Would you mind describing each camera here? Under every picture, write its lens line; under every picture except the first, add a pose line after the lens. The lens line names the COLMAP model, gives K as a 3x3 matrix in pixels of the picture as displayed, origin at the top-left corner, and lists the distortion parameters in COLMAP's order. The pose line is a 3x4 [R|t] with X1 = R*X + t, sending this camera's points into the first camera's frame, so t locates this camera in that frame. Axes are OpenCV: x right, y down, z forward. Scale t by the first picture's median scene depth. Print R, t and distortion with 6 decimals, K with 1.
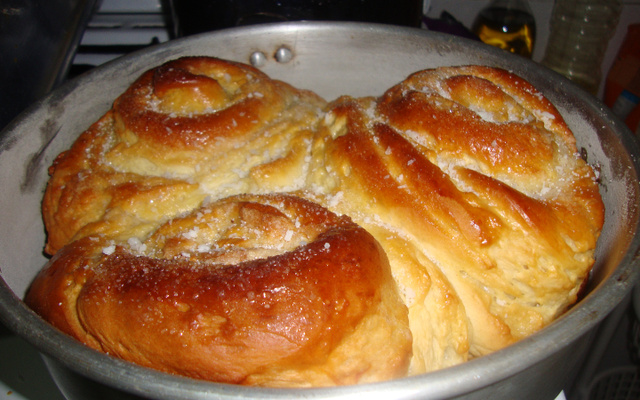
lens RADIAL K [[550.9, 0, 320.0], [0, 550.9, 200.0], [0, 0, 1]] dist [-0.196114, 0.216537]
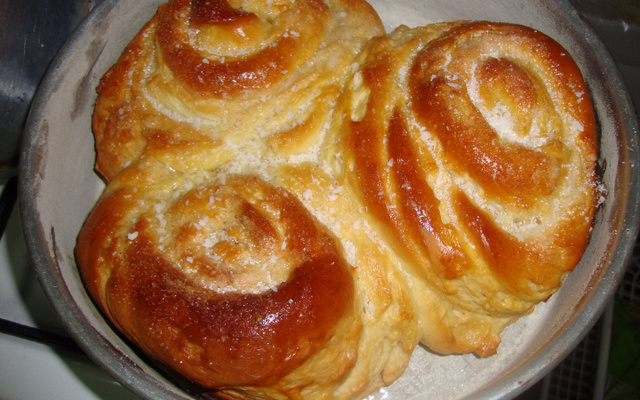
lens RADIAL K [[550.9, 0, 320.0], [0, 550.9, 200.0], [0, 0, 1]] dist [-0.196114, 0.216537]
pose [[0.976565, 0.185093, -0.109827, 0.108050], [-0.114686, 0.879337, 0.462184, -0.440664], [0.182122, -0.438757, 0.879957, 0.017540]]
